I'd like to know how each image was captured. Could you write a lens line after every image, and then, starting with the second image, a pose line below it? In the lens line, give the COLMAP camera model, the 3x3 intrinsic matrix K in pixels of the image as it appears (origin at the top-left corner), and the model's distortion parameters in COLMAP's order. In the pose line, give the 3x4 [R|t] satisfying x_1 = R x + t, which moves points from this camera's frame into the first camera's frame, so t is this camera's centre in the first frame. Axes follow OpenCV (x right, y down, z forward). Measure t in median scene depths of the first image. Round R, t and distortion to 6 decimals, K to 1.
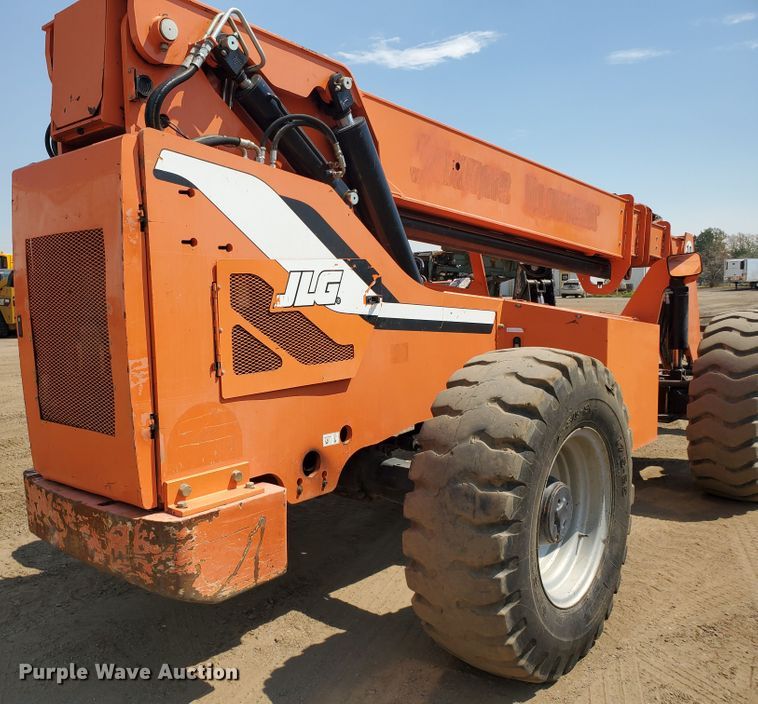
lens RADIAL K [[728.5, 0, 290.1], [0, 728.5, 369.8], [0, 0, 1]] dist [0.018195, 0.000000]
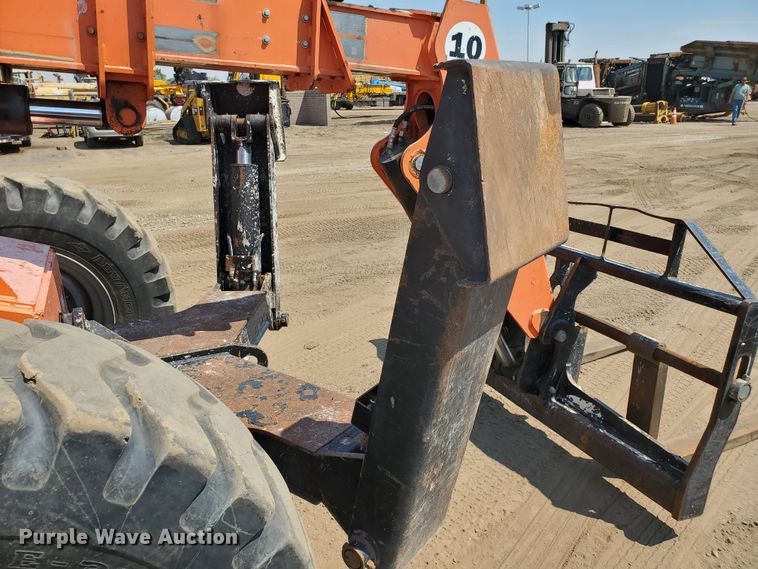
lens RADIAL K [[592.8, 0, 380.5], [0, 592.8, 282.7], [0, 0, 1]] dist [0.016978, -0.010882]
pose [[0.947364, 0.093855, -0.306094, 1.292232], [-0.031062, 0.978501, 0.203892, -0.217091], [0.318649, -0.183652, 0.929911, 1.399539]]
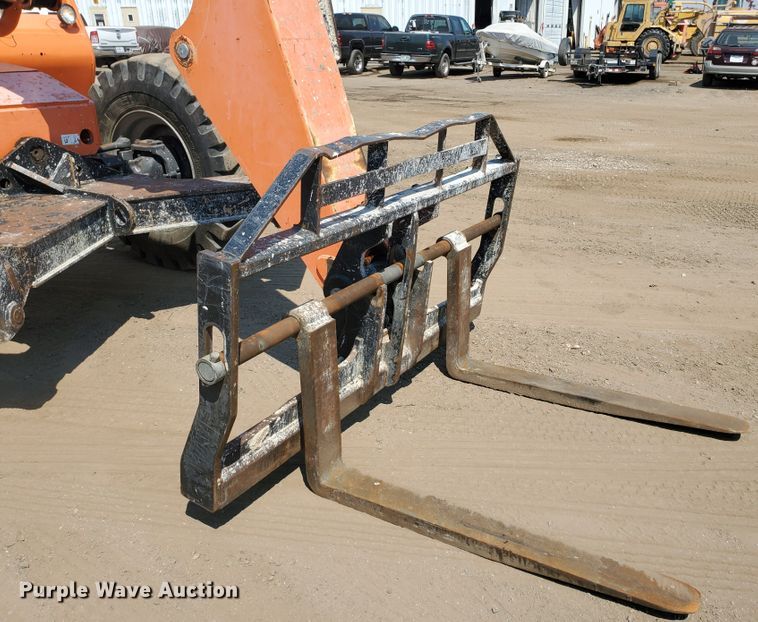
lens RADIAL K [[708.6, 0, 441.8], [0, 708.6, 333.3], [0, 0, 1]] dist [0.006427, 0.000000]
pose [[0.308300, 0.389730, -0.867791, 2.041199], [-0.123760, 0.920906, 0.369616, -0.253250], [0.943204, -0.006555, 0.332148, 2.094848]]
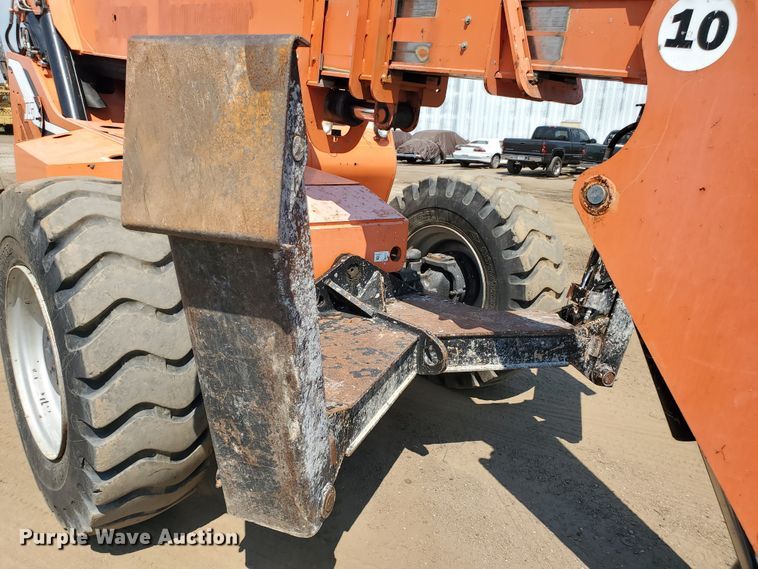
lens RADIAL K [[592.8, 0, 376.8], [0, 592.8, 292.0], [0, 0, 1]] dist [0.016978, -0.010882]
pose [[-0.053950, 0.275890, -0.959674, 1.637417], [-0.165627, 0.945288, 0.281065, -0.247817], [0.984712, 0.174111, -0.005304, 1.918615]]
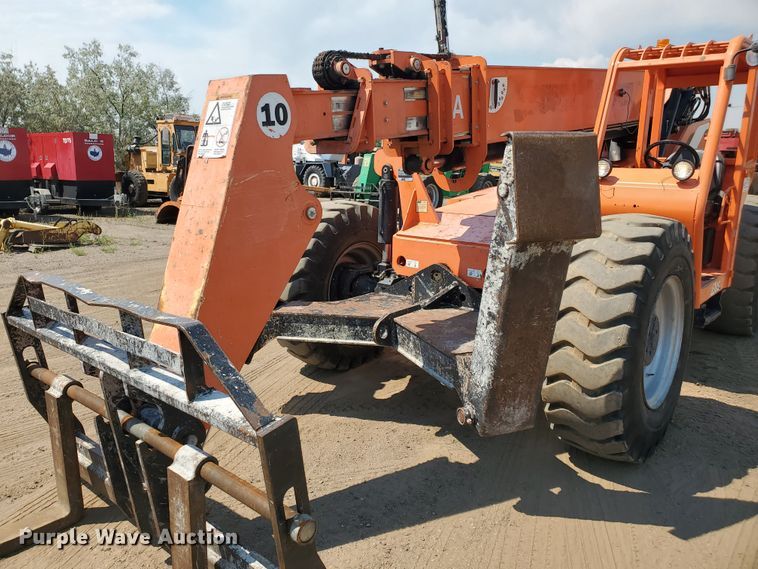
lens RADIAL K [[592.8, 0, 372.0], [0, 592.8, 273.8], [0, 0, 1]] dist [0.016978, -0.010882]
pose [[-0.996365, 0.033835, -0.078181, 1.036990], [0.008219, 0.951641, 0.307101, -0.390757], [0.084791, 0.305342, -0.948460, 2.955632]]
